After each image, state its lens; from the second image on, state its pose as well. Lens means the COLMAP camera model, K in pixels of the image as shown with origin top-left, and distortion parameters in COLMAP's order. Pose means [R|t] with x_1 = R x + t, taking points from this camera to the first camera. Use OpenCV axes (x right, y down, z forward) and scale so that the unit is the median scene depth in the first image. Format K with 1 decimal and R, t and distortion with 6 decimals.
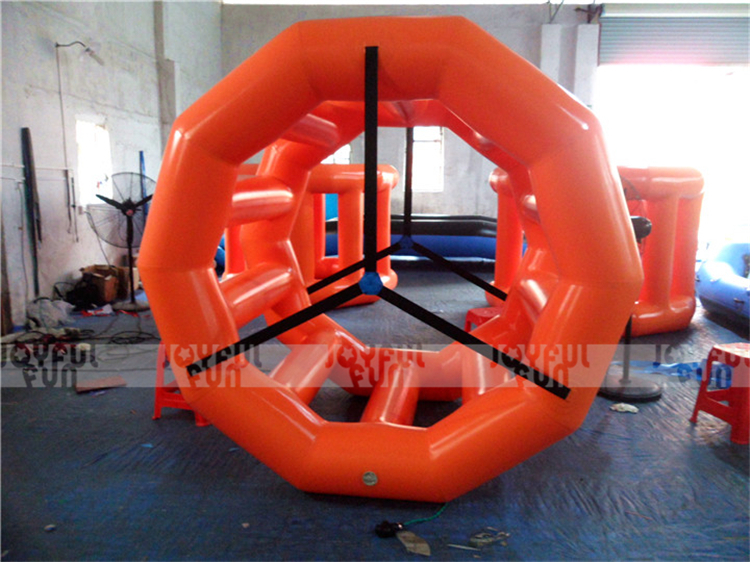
lens RADIAL K [[600.8, 0, 375.0], [0, 600.8, 281.0], [0, 0, 1]] dist [-0.006830, -0.001778]
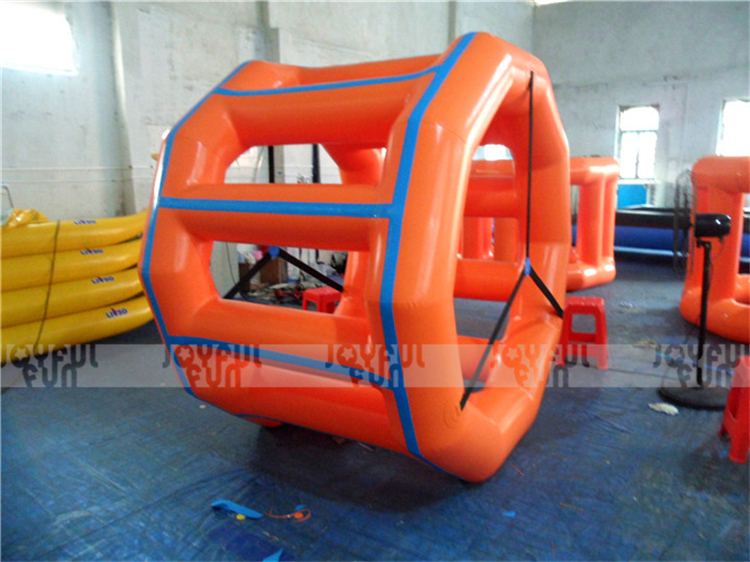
lens RADIAL K [[612.5, 0, 375.0], [0, 612.5, 281.0], [0, 0, 1]] dist [-0.044890, 0.054266]
pose [[0.798898, 0.092147, -0.594365, 0.362883], [-0.082805, 0.995635, 0.043058, 0.000583], [0.595739, 0.014817, 0.803042, -0.046627]]
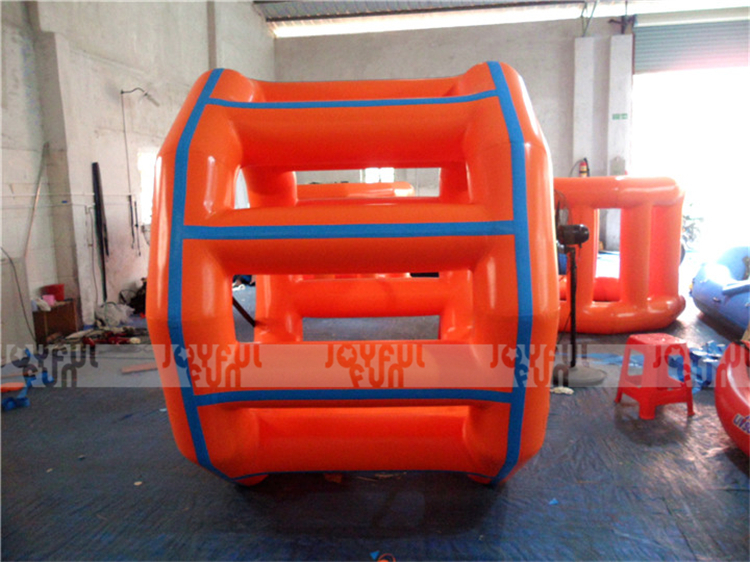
lens RADIAL K [[612.5, 0, 375.0], [0, 612.5, 281.0], [0, 0, 1]] dist [-0.044890, 0.054266]
pose [[0.990449, -0.010939, -0.137447, 0.133298], [0.008293, 0.999769, -0.019810, 0.012653], [0.137632, 0.018481, 0.990311, -0.127308]]
